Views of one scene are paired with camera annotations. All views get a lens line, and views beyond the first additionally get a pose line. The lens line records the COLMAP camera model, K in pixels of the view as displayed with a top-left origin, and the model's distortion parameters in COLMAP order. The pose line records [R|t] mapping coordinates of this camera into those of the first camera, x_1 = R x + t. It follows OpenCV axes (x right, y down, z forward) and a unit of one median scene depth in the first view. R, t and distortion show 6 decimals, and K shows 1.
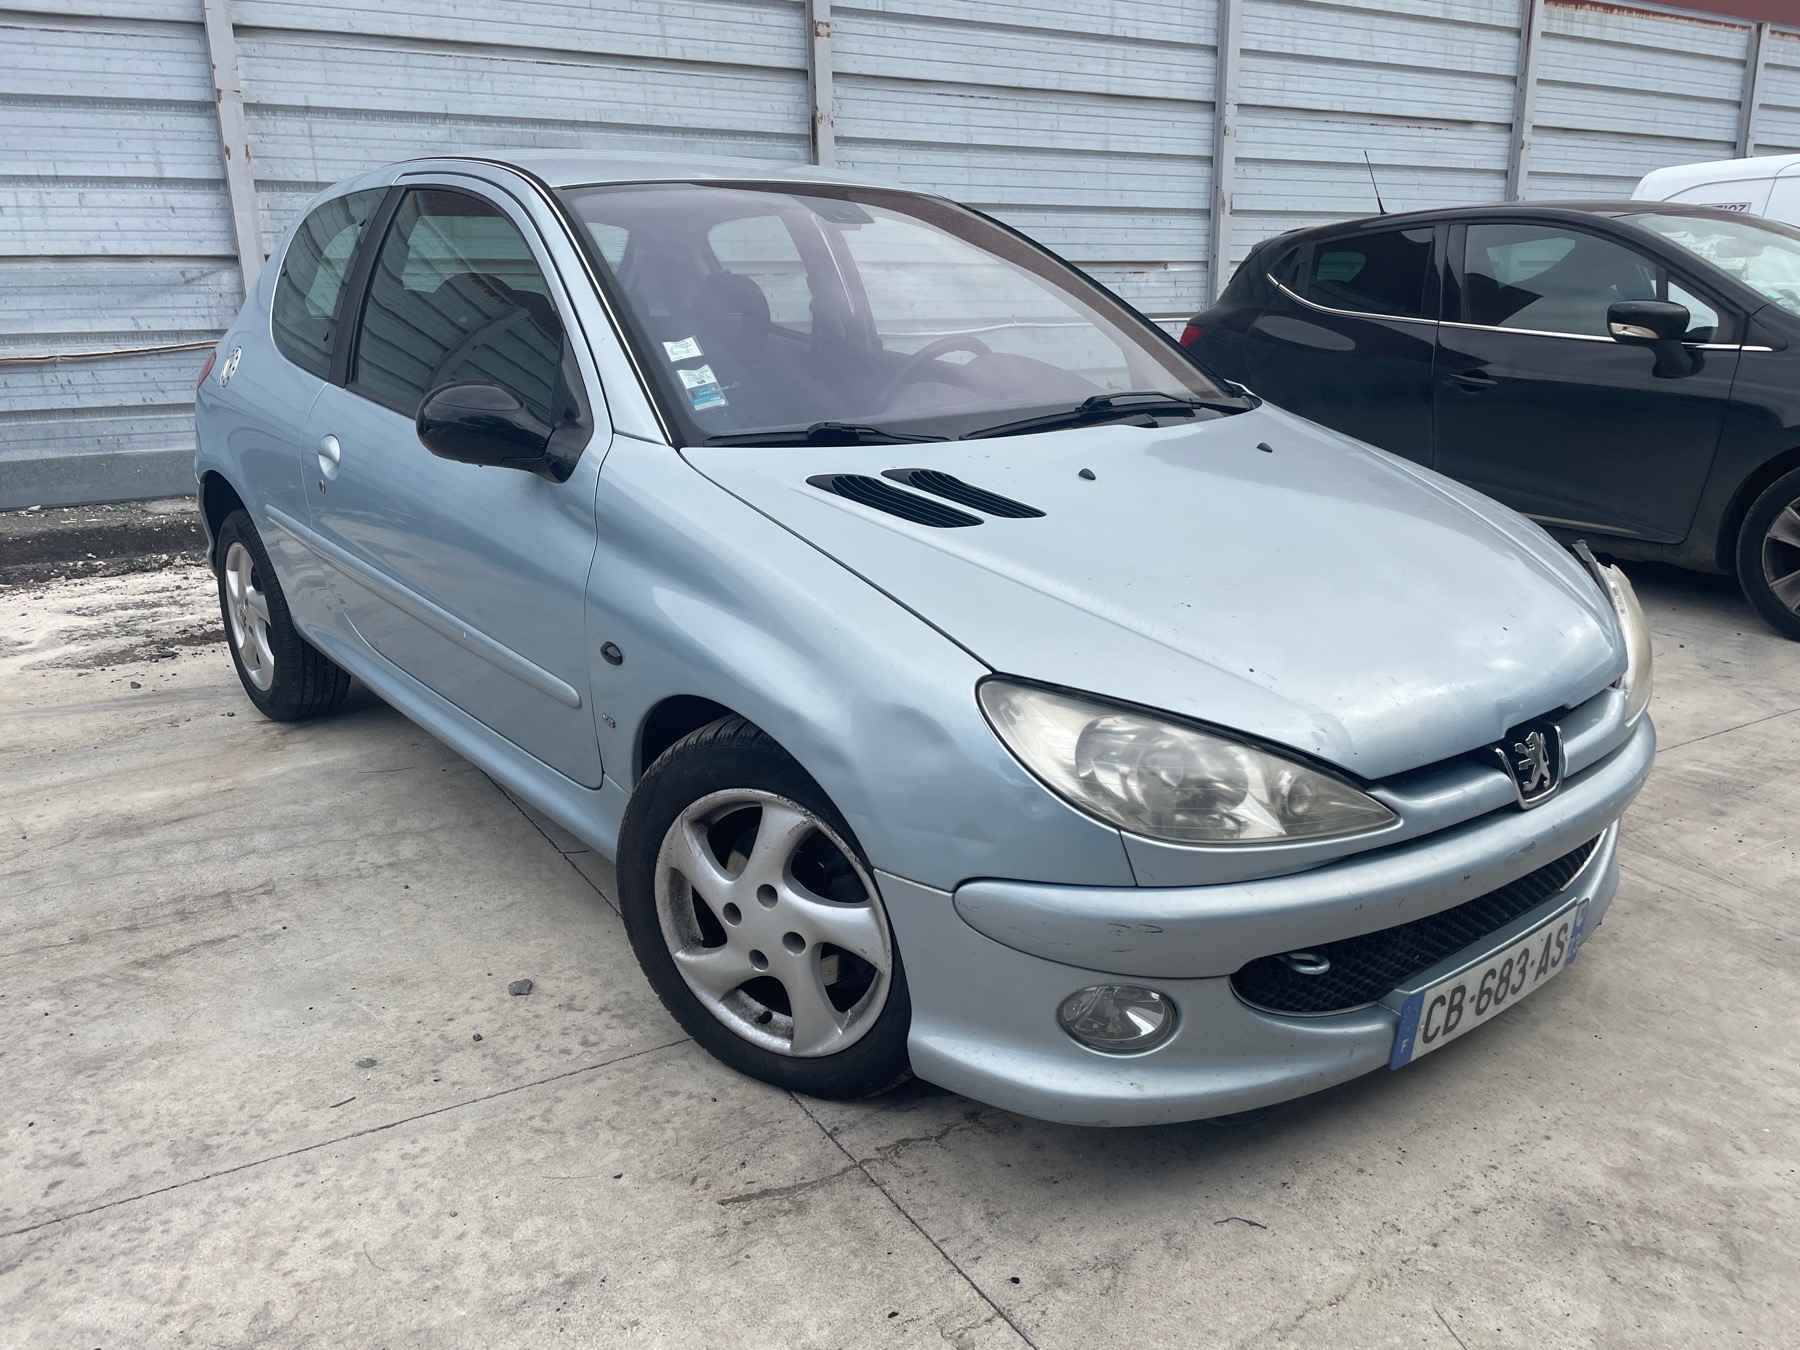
lens RADIAL K [[1367.4, 0, 894.3], [0, 1367.4, 691.3], [0, 0, 1]] dist [0.014718, -0.026815]
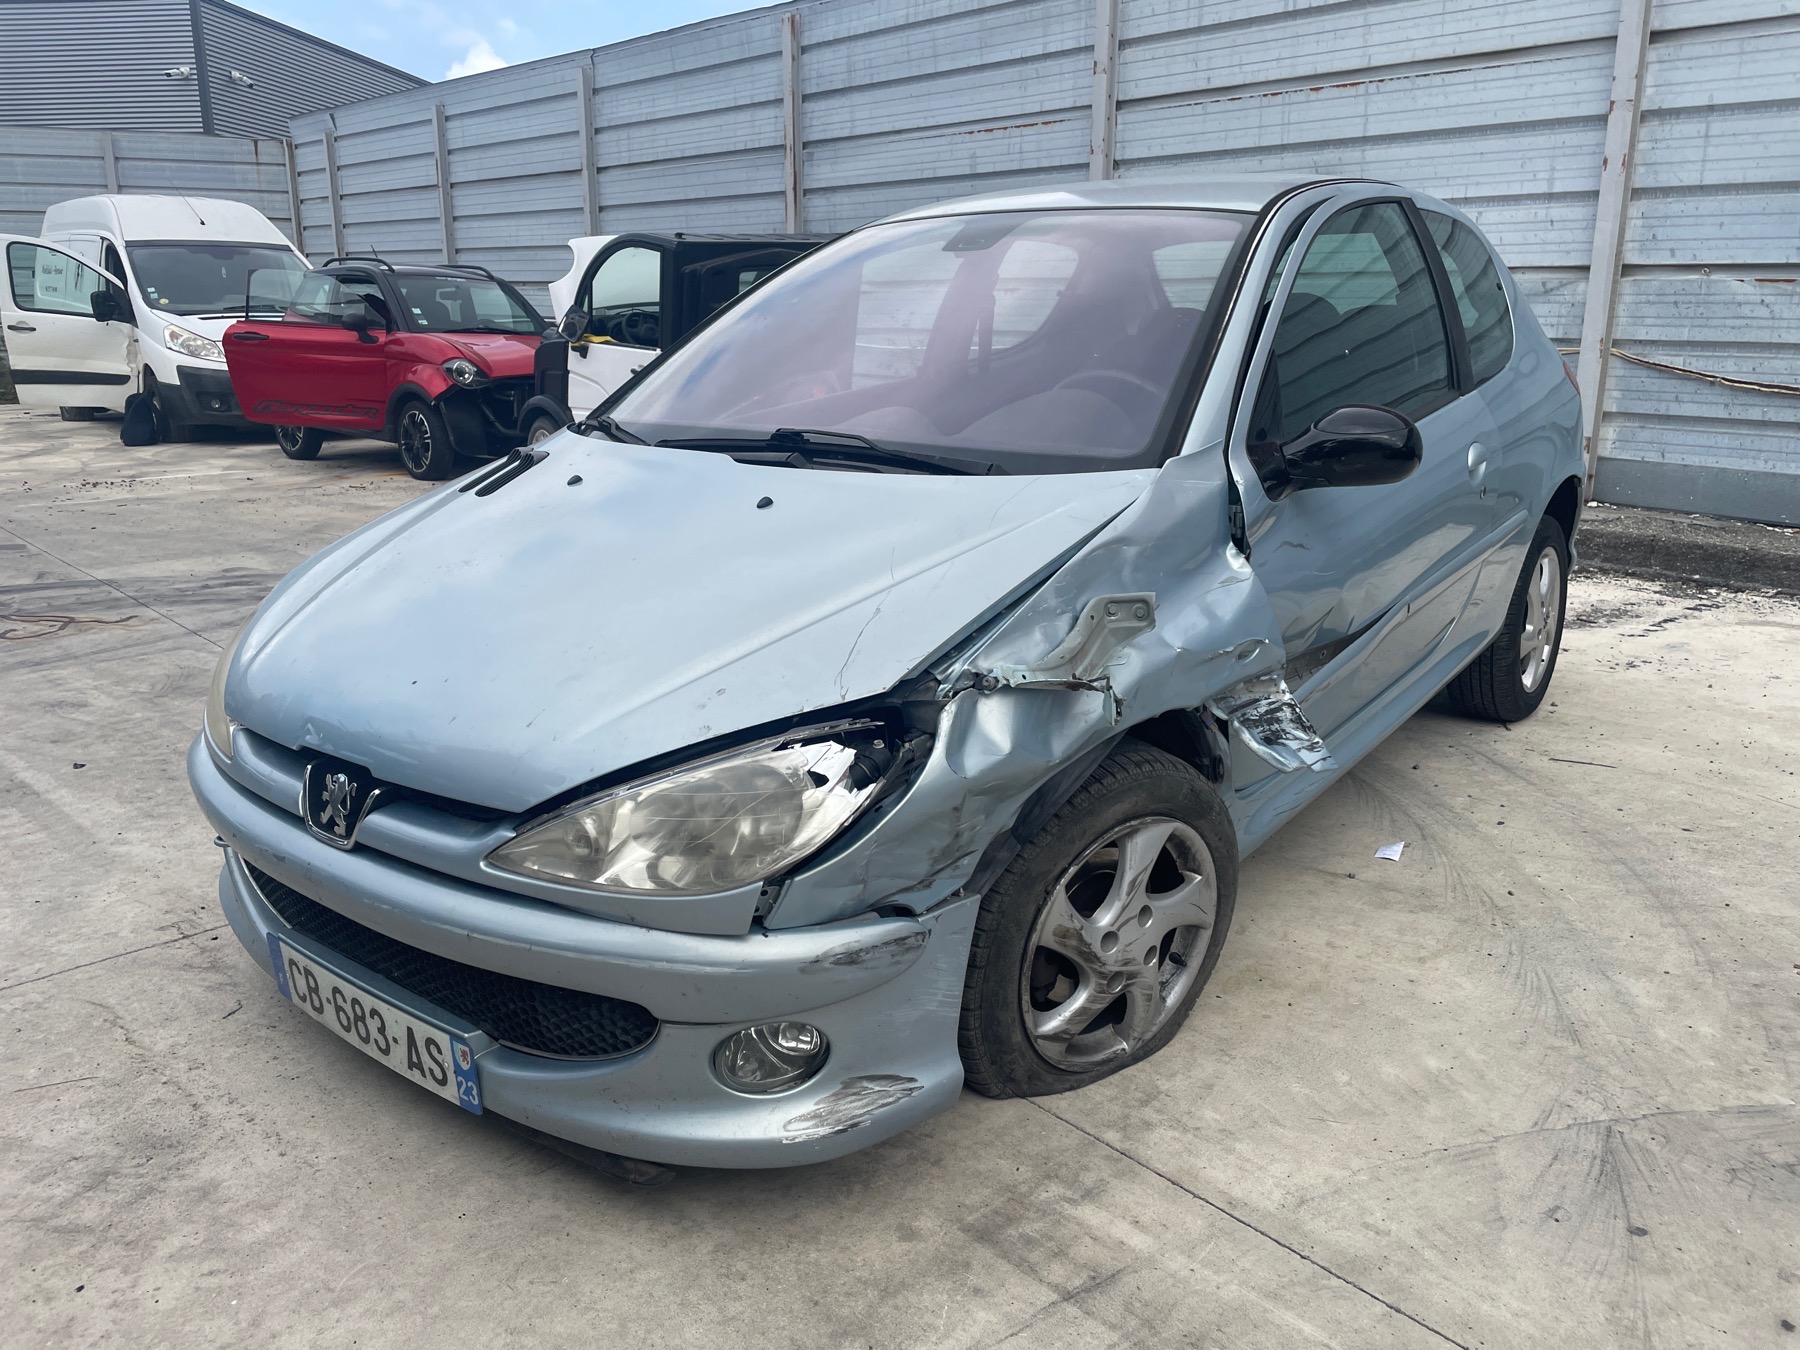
lens RADIAL K [[1367.4, 0, 894.4], [0, 1367.4, 660.8], [0, 0, 1]] dist [0.014718, -0.026815]
pose [[0.214659, 0.260877, -0.941204, 0.447947], [-0.279102, 0.939868, 0.196853, -0.108224], [0.935961, 0.220436, 0.274562, 0.331645]]
